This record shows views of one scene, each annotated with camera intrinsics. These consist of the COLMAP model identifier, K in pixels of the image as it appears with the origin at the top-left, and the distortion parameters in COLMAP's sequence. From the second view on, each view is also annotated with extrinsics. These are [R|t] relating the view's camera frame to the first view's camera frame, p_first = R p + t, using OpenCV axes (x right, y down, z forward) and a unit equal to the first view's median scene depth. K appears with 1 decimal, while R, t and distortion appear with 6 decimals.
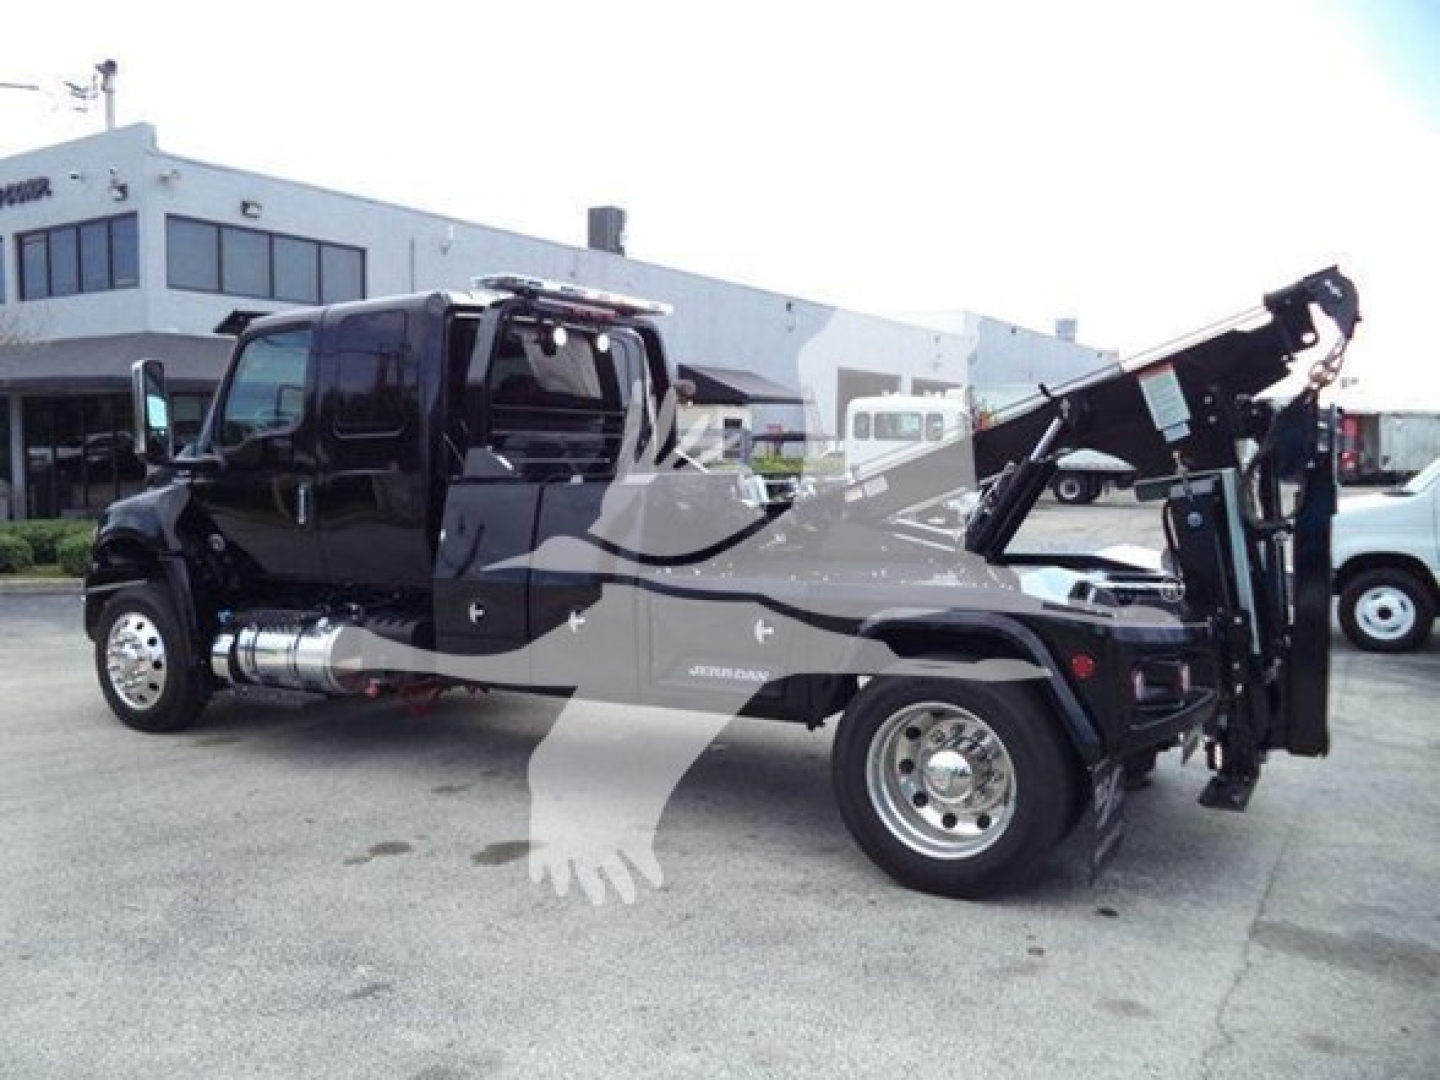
lens RADIAL K [[1171.7, 0, 720.0], [0, 1171.7, 540.0], [0, 0, 1]] dist [-0.027009, -0.005014]
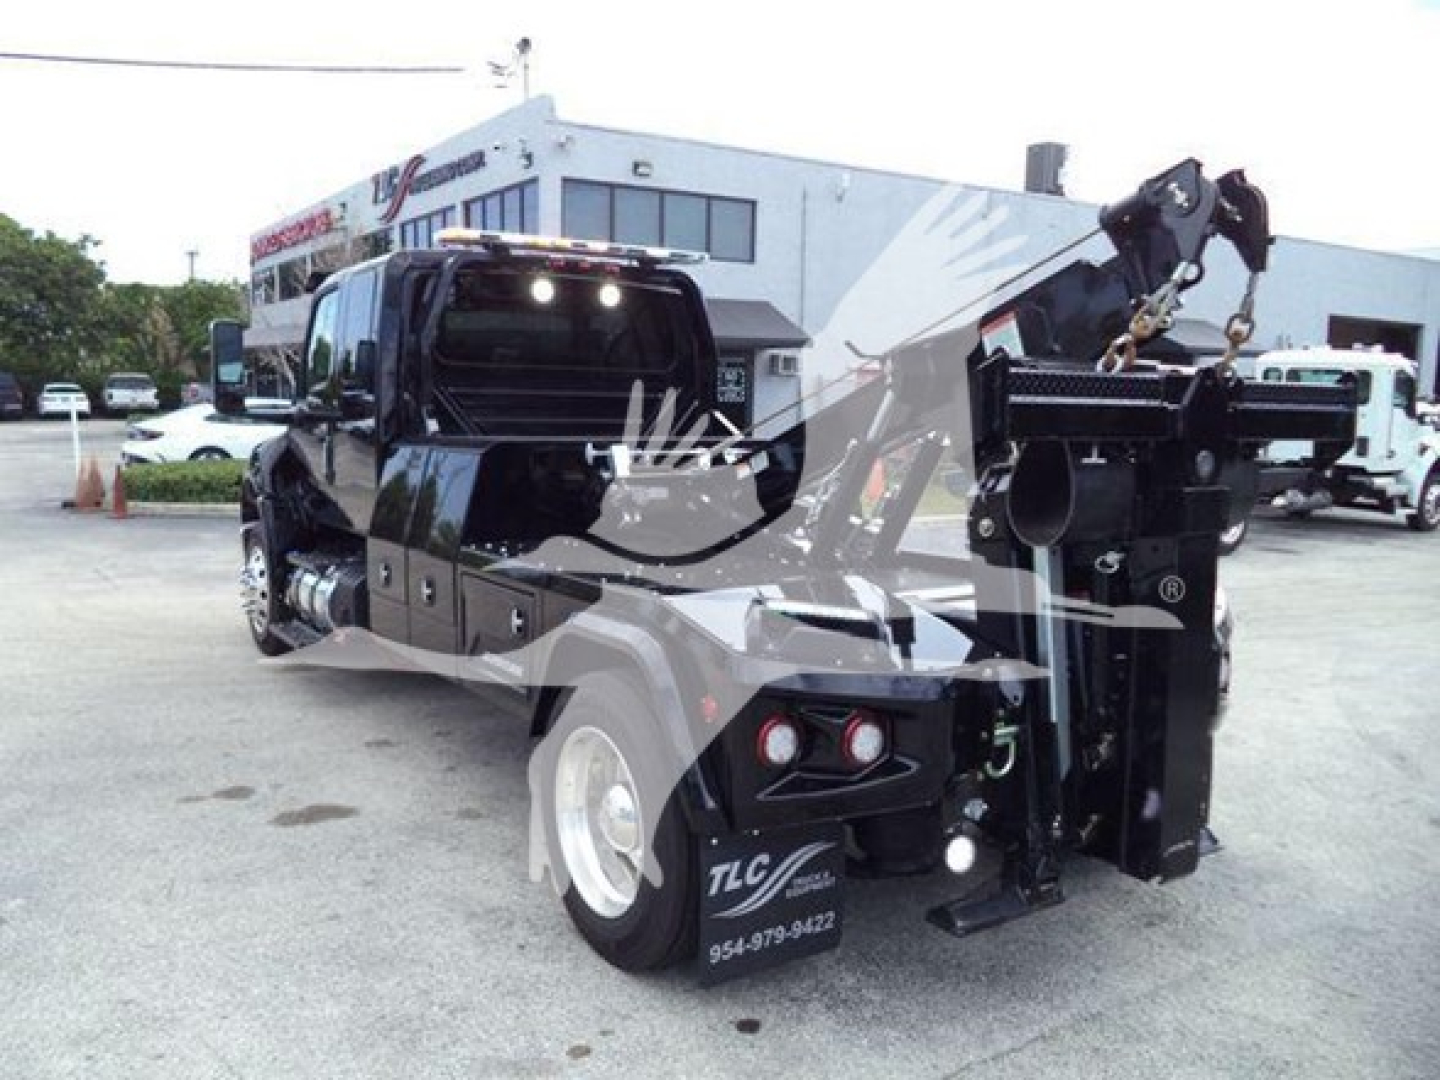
lens RADIAL K [[1175.8, 0, 730.6], [0, 1175.8, 538.9], [0, 0, 1]] dist [-0.018374, -0.013835]
pose [[0.902576, 0.070125, -0.424781, 0.437683], [-0.052926, 0.997235, 0.052171, -0.030604], [0.427264, -0.024607, 0.903792, 0.206409]]
